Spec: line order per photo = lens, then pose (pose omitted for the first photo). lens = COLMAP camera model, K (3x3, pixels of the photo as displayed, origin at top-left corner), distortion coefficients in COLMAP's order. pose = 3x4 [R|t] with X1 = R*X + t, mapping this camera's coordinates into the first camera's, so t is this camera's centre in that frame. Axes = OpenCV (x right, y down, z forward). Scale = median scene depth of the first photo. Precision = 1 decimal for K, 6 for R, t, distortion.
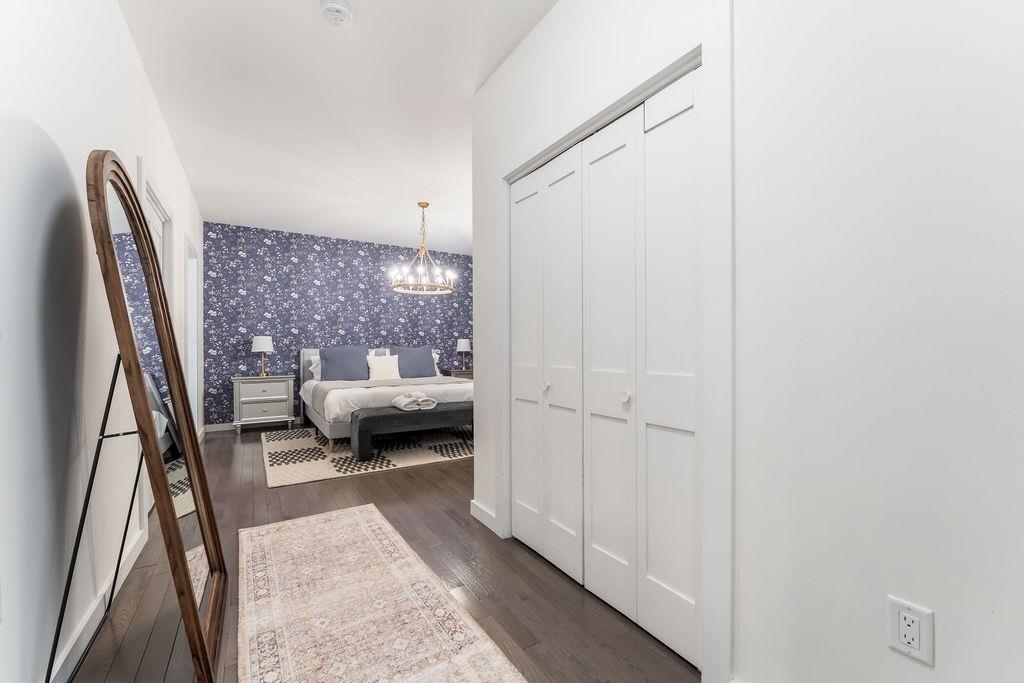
lens RADIAL K [[410.6, 0, 516.6], [0, 410.6, 346.2], [0, 0, 1]] dist [-0.008577, 0.001797]
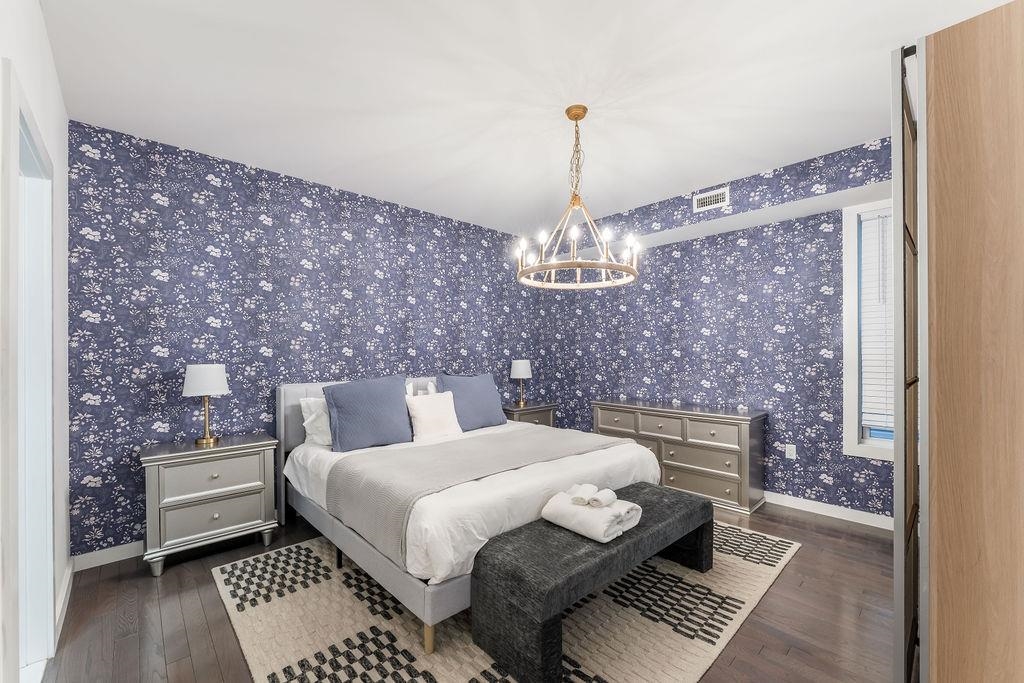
lens RADIAL K [[410.6, 0, 513.4], [0, 410.6, 351.0], [0, 0, 1]] dist [-0.008577, 0.001797]
pose [[0.983502, 0.002812, 0.180877, -0.333901], [-0.003303, 0.999992, 0.002415, -0.042223], [-0.180869, -0.002973, 0.983503, 0.429056]]
